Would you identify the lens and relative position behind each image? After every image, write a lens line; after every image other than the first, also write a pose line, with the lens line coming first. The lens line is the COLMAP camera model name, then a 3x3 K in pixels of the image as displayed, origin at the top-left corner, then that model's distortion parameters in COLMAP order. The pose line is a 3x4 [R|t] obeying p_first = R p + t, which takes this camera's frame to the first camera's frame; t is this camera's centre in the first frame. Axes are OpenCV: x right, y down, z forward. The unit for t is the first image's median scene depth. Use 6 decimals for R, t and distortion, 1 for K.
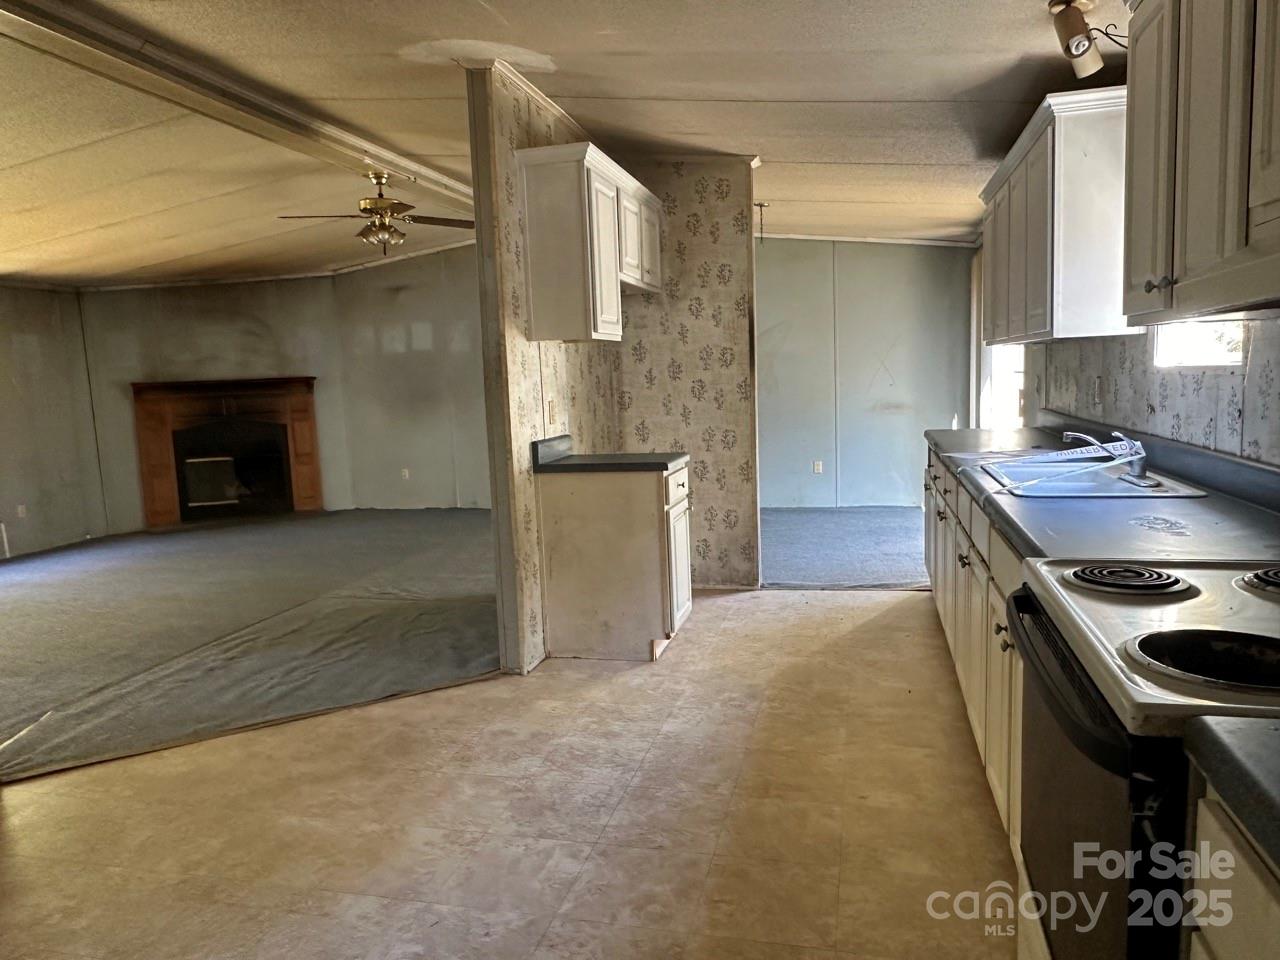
lens RADIAL K [[876.6, 0, 642.4], [0, 876.6, 480.2], [0, 0, 1]] dist [-0.007223, -0.000824]
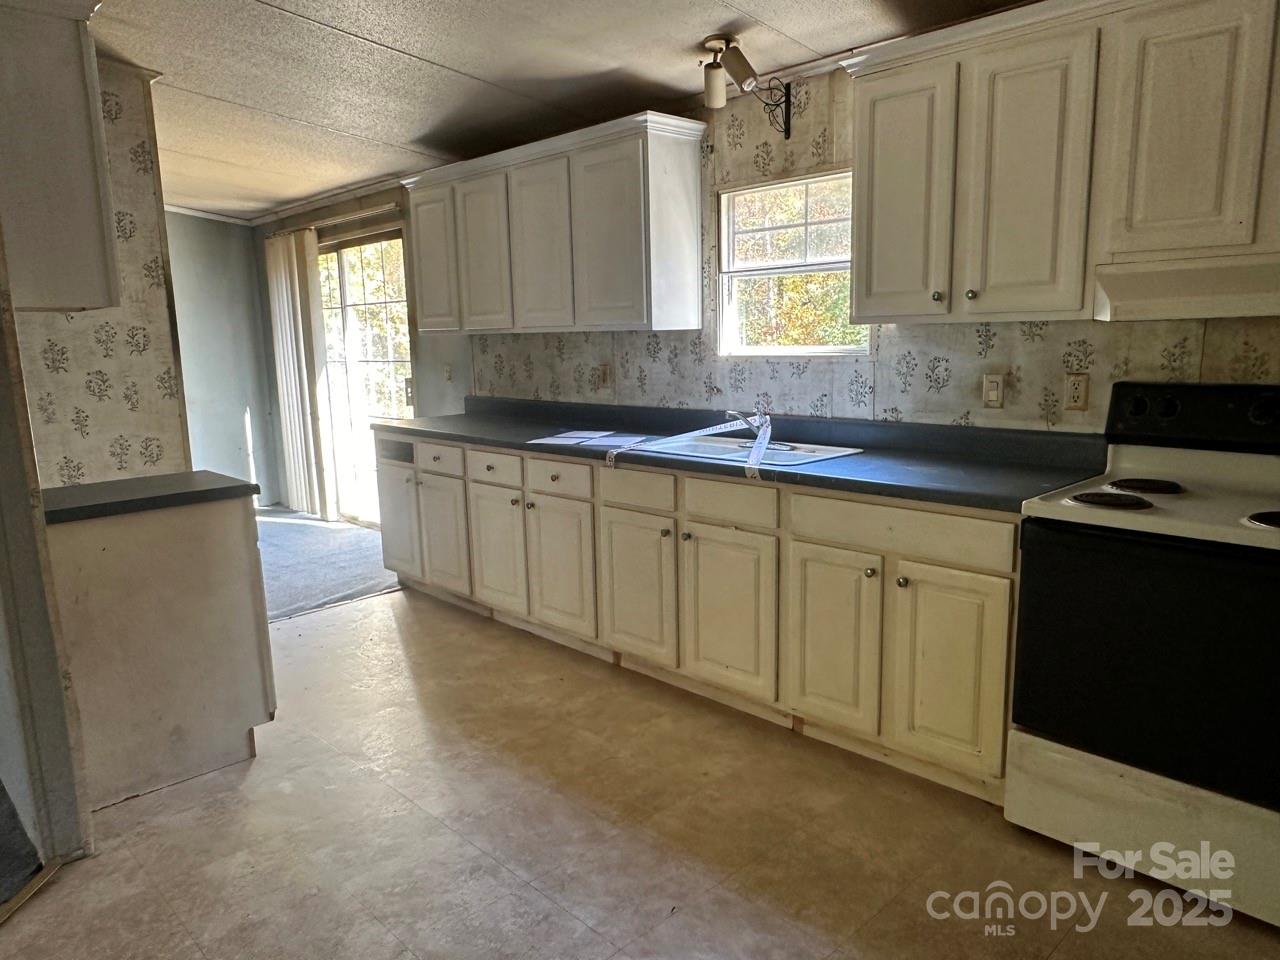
lens RADIAL K [[876.6, 0, 642.0], [0, 876.6, 483.2], [0, 0, 1]] dist [-0.007223, -0.000824]
pose [[0.524185, -0.114372, 0.843889, -0.319764], [0.103090, 0.992175, 0.070435, -0.029134], [-0.845342, 0.050075, 0.531874, 0.258989]]
